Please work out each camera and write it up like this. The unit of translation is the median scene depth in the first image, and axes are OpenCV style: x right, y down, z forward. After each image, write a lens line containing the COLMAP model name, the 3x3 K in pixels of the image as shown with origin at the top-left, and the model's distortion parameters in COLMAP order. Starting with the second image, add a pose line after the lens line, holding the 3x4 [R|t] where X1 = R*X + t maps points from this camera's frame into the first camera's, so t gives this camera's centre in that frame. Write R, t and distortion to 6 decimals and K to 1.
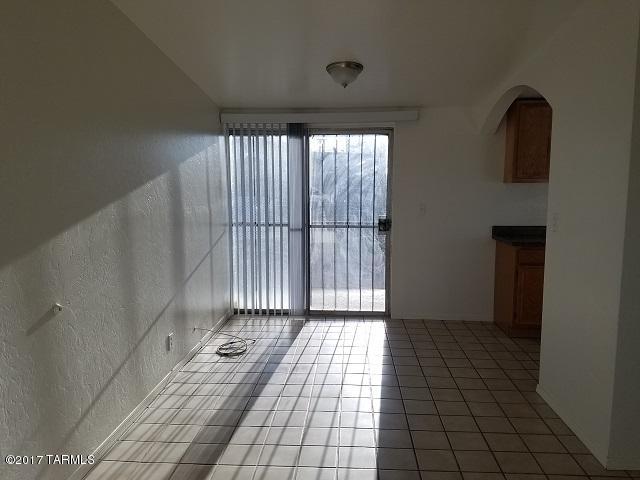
lens RADIAL K [[497.8, 0, 322.4], [0, 497.8, 243.5], [0, 0, 1]] dist [0.219276, -0.364460]
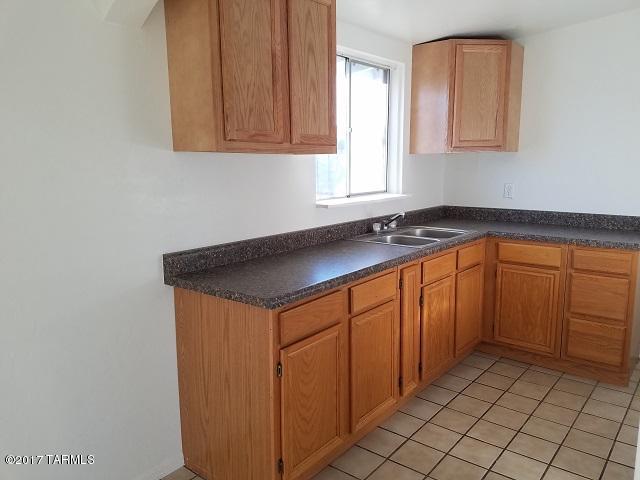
lens RADIAL K [[497.8, 0, 322.4], [0, 497.8, 243.5], [0, 0, 1]] dist [0.219276, -0.364460]
pose [[0.580093, -0.138866, 0.802626, 0.076124], [0.109499, 0.989711, 0.092095, -0.069824], [-0.807157, 0.034463, 0.589330, 0.654620]]
